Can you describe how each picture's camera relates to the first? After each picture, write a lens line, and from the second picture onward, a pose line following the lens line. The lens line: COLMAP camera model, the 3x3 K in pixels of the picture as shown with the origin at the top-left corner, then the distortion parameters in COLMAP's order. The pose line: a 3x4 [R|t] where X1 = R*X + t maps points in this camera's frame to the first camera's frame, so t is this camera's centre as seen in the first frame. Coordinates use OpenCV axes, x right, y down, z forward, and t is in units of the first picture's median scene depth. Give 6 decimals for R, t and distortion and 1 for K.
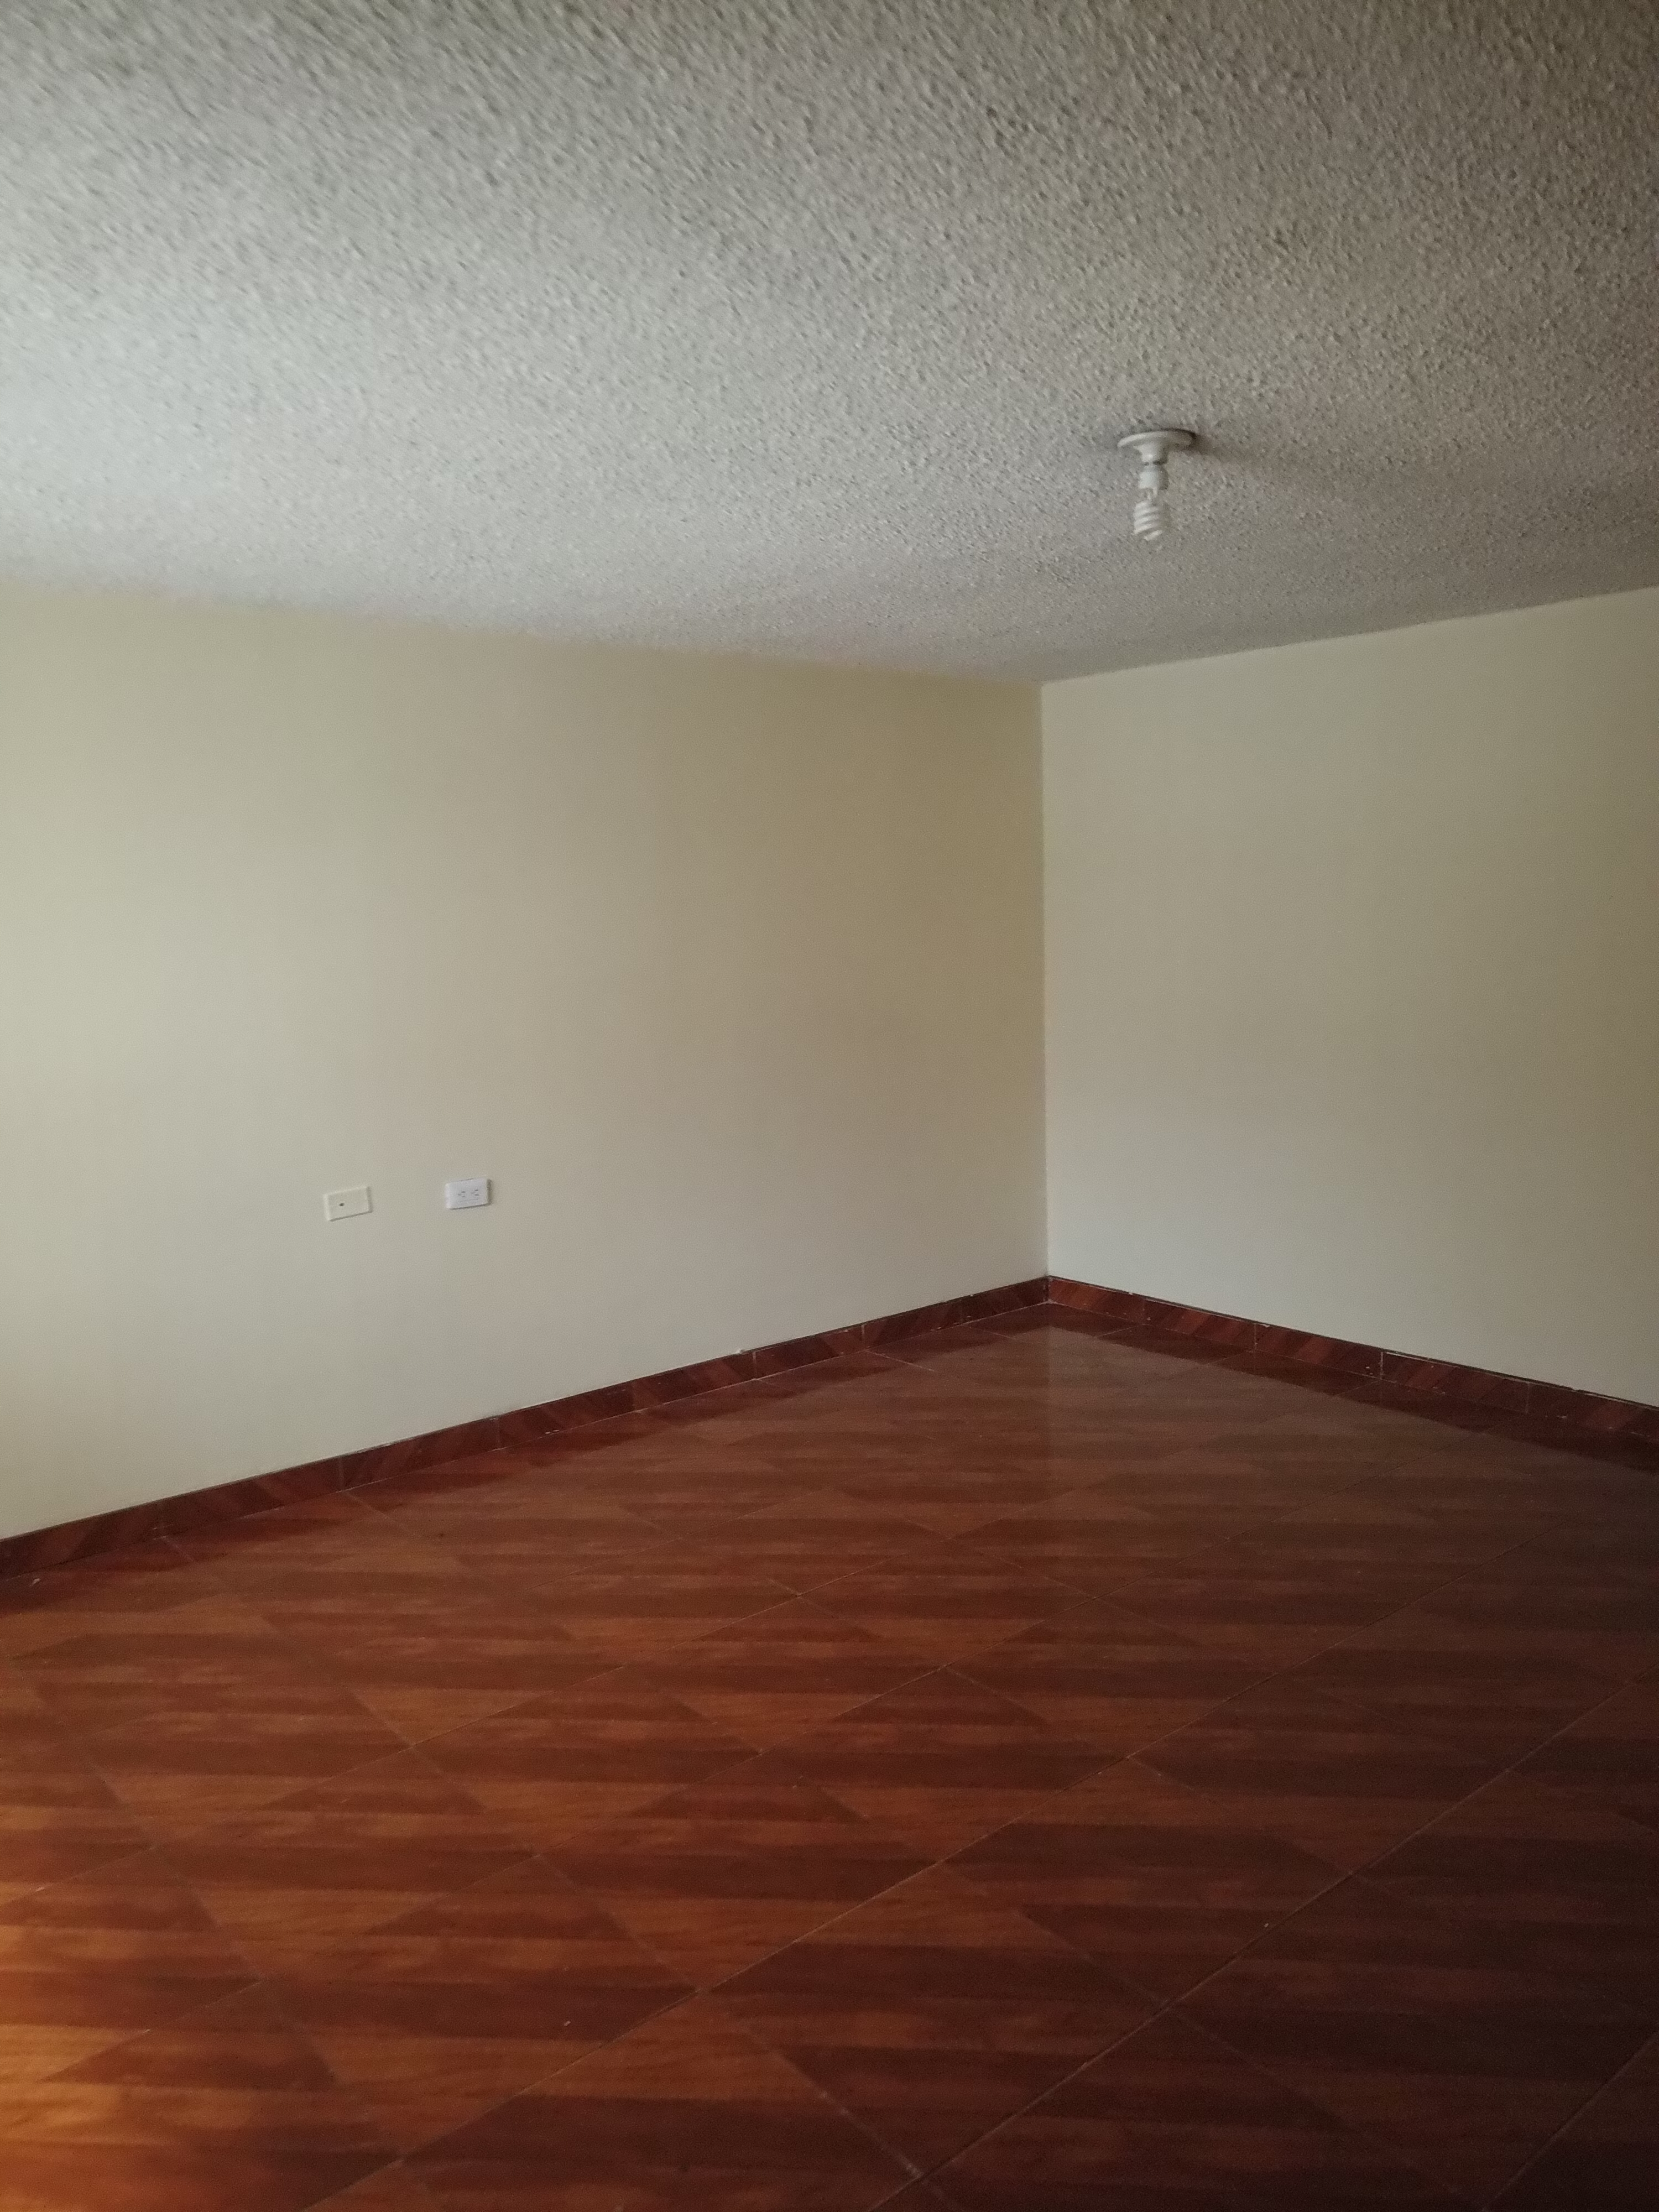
lens RADIAL K [[1655.4, 0, 827.0], [0, 1655.4, 1109.7], [0, 0, 1]] dist [0.077215, -0.070639]
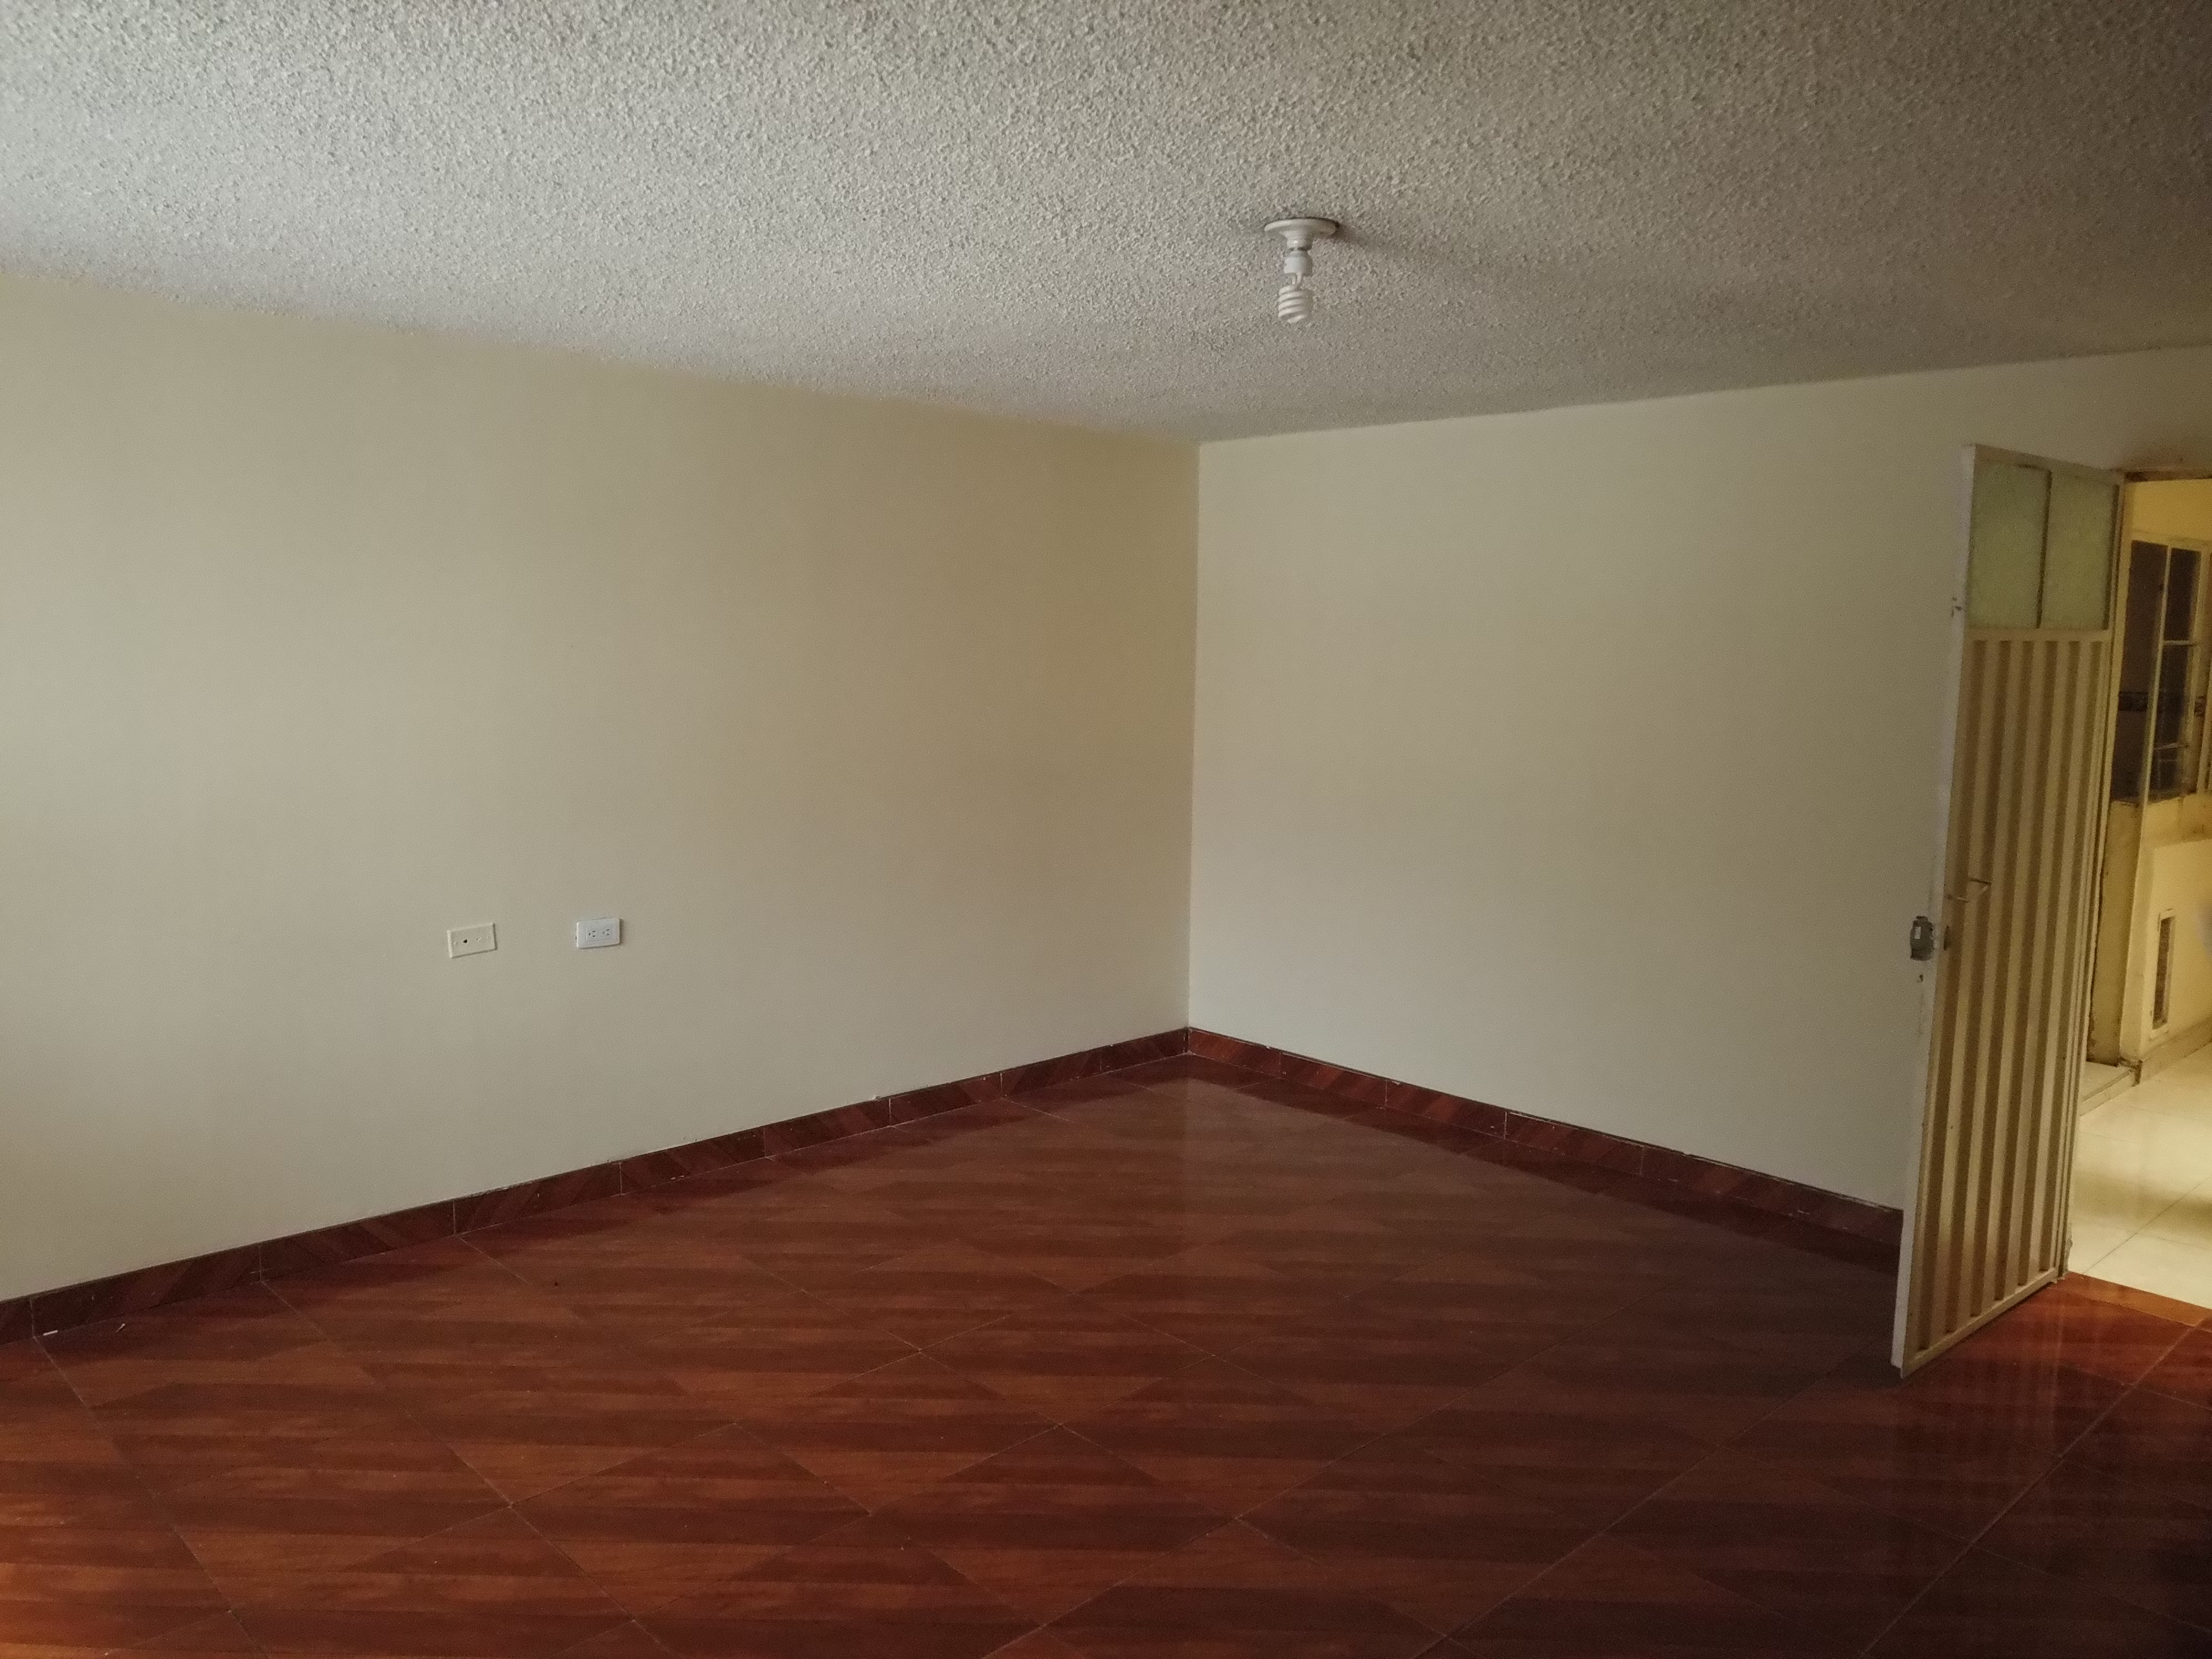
lens RADIAL K [[1655.4, 0, 1103.0], [0, 1655.4, 827.6], [0, 0, 1]] dist [0.077215, -0.070639]
pose [[0.996984, 0.034183, 0.069667, 0.013506], [-0.033391, 0.999364, -0.012501, -0.012891], [-0.070050, 0.010137, 0.997492, -0.004874]]
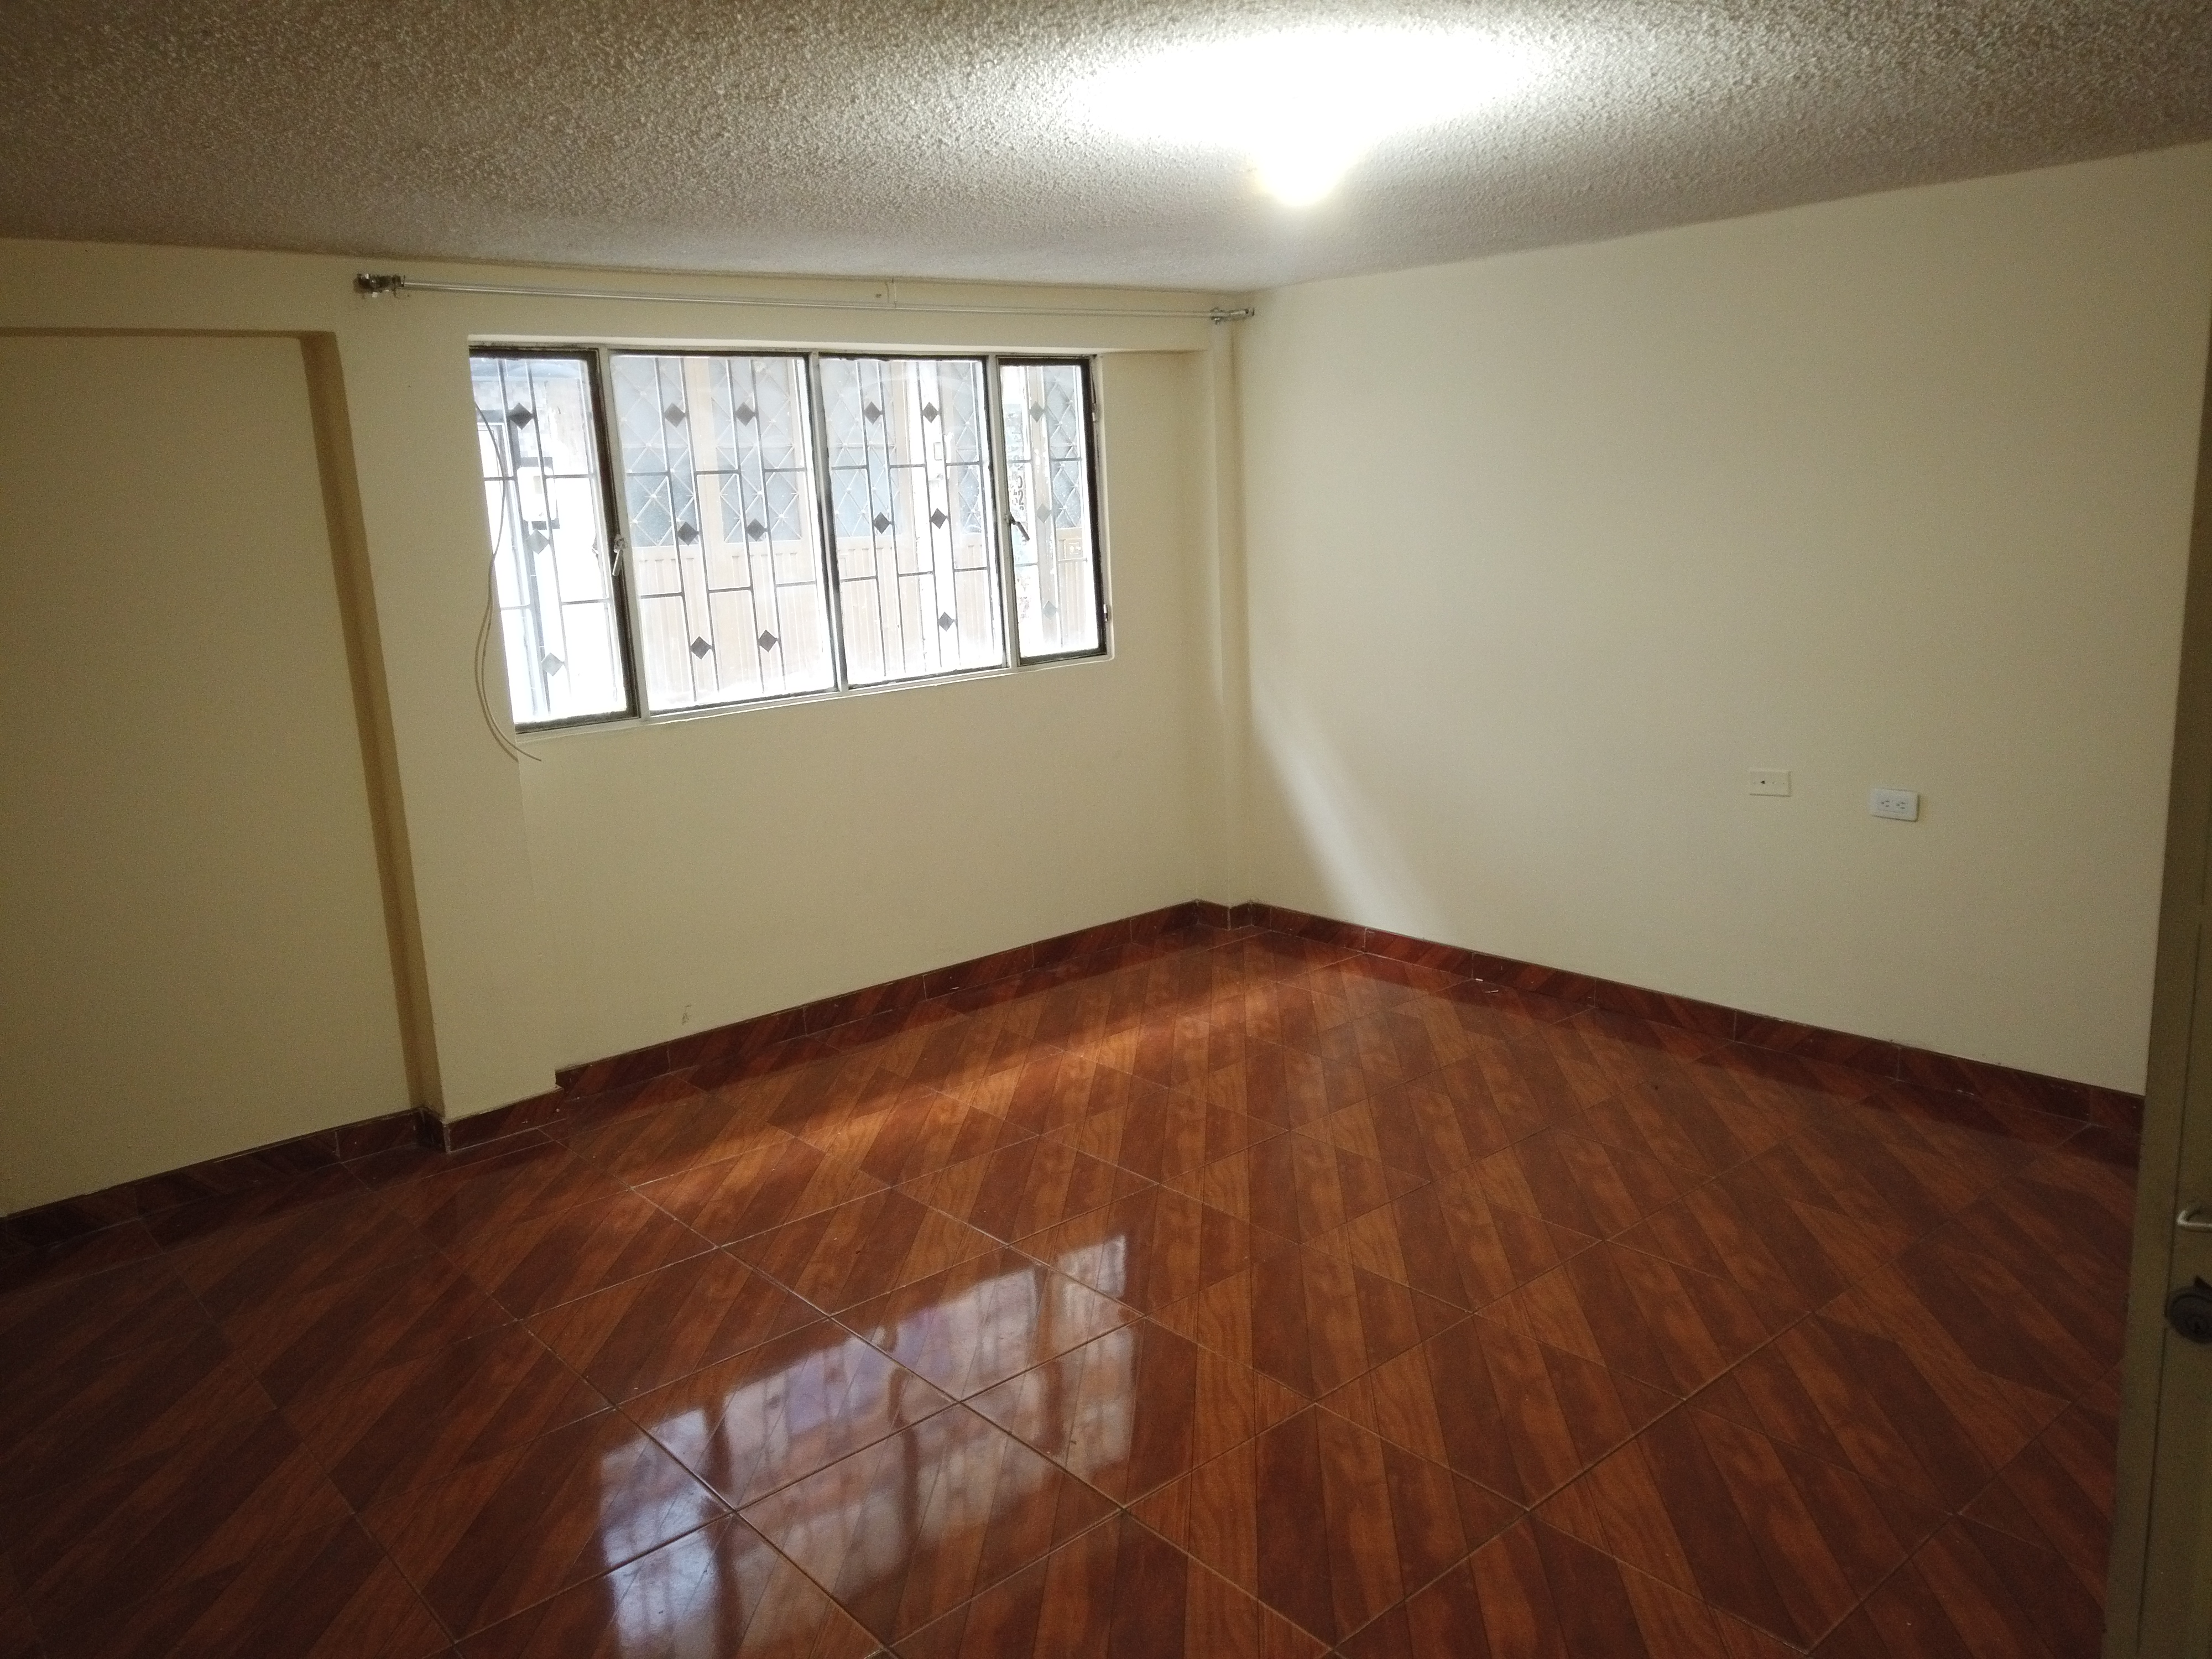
lens RADIAL K [[1655.4, 0, 1103.0], [0, 1655.4, 827.6], [0, 0, 1]] dist [0.077215, -0.070639]
pose [[0.011596, 0.225672, -0.974134, 0.960059], [-0.084845, 0.970909, 0.223915, -0.151507], [0.996327, 0.080054, 0.030405, 0.713545]]
